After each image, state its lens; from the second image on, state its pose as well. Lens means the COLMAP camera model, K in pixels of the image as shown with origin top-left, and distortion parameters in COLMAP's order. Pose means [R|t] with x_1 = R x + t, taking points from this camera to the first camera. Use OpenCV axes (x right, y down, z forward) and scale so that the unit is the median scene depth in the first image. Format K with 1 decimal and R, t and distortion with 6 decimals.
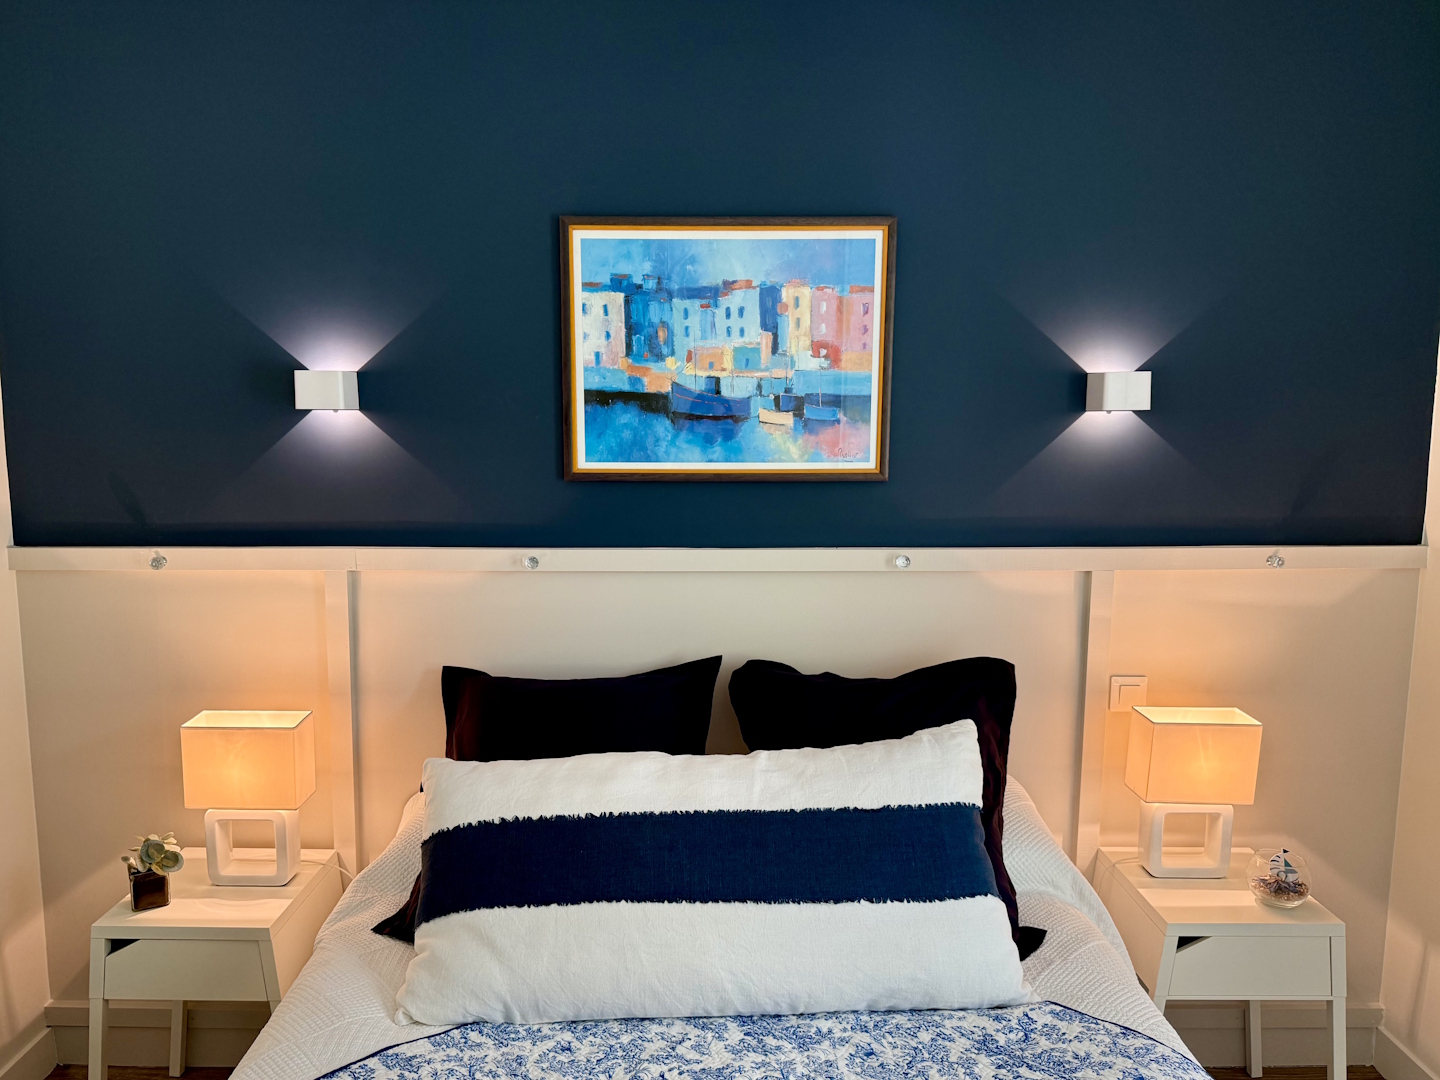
lens RADIAL K [[1048.2, 0, 720.0], [0, 1048.2, 540.0], [0, 0, 1]] dist [0.197508, -0.389199]
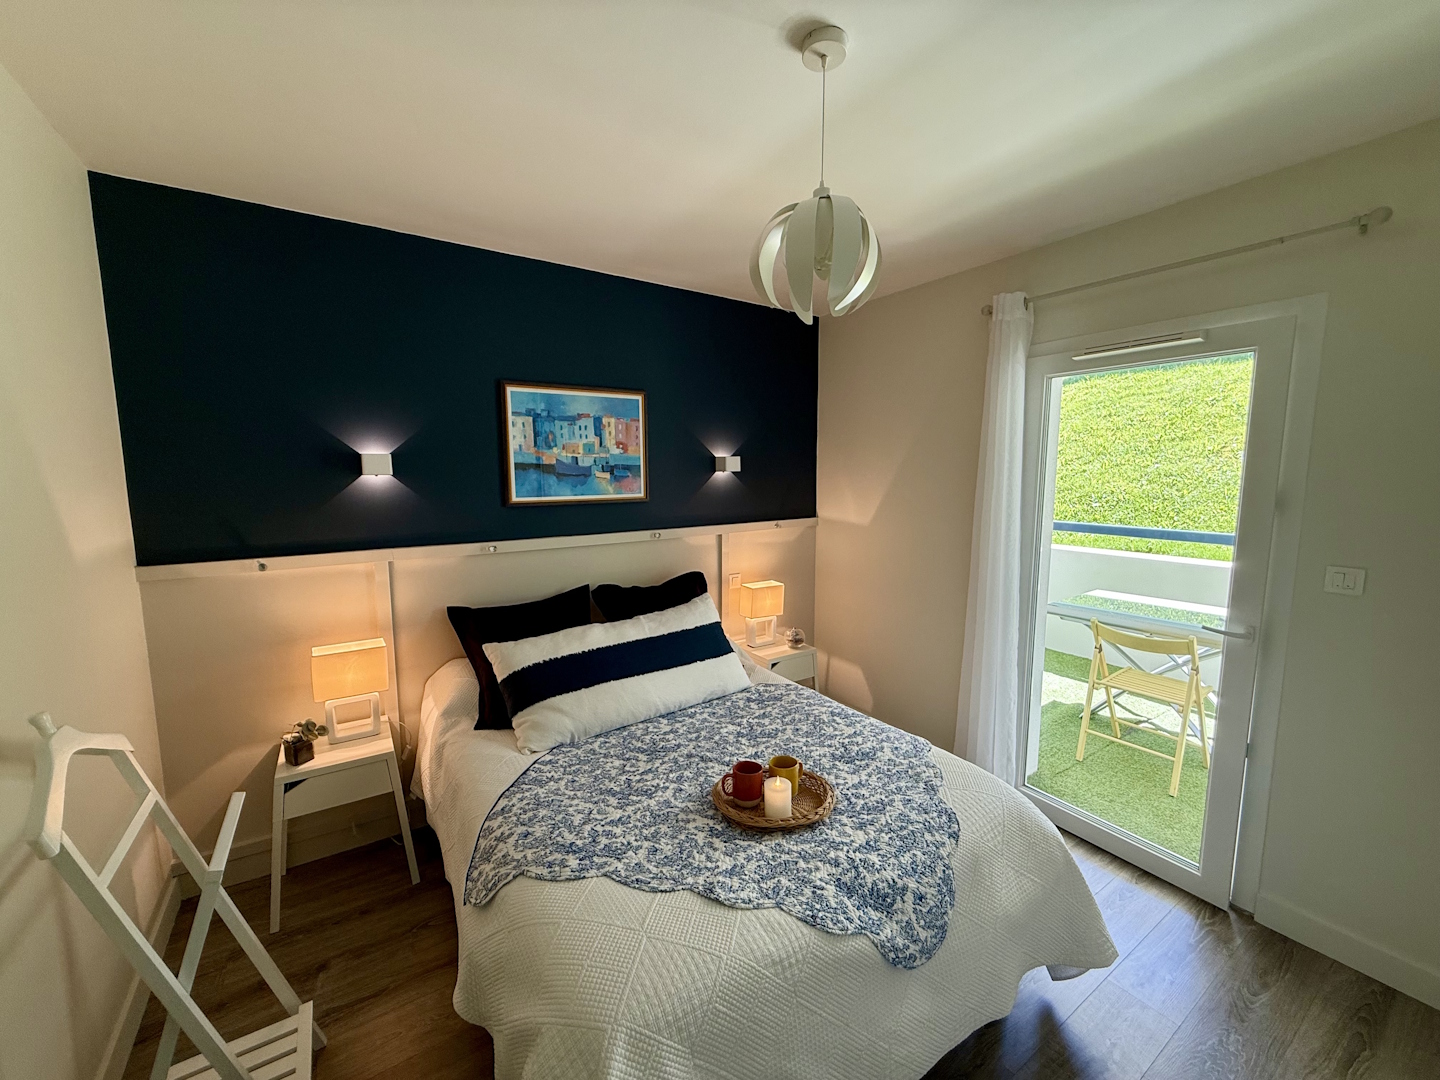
lens RADIAL K [[578.6, 0, 720.0], [0, 578.6, 540.0], [0, 0, 1]] dist [-0.002667, -0.000519]
pose [[0.832752, -0.073724, 0.548716, -0.425769], [0.077346, 0.996867, 0.016552, 0.019255], [-0.548217, 0.028657, 0.835845, -0.154350]]
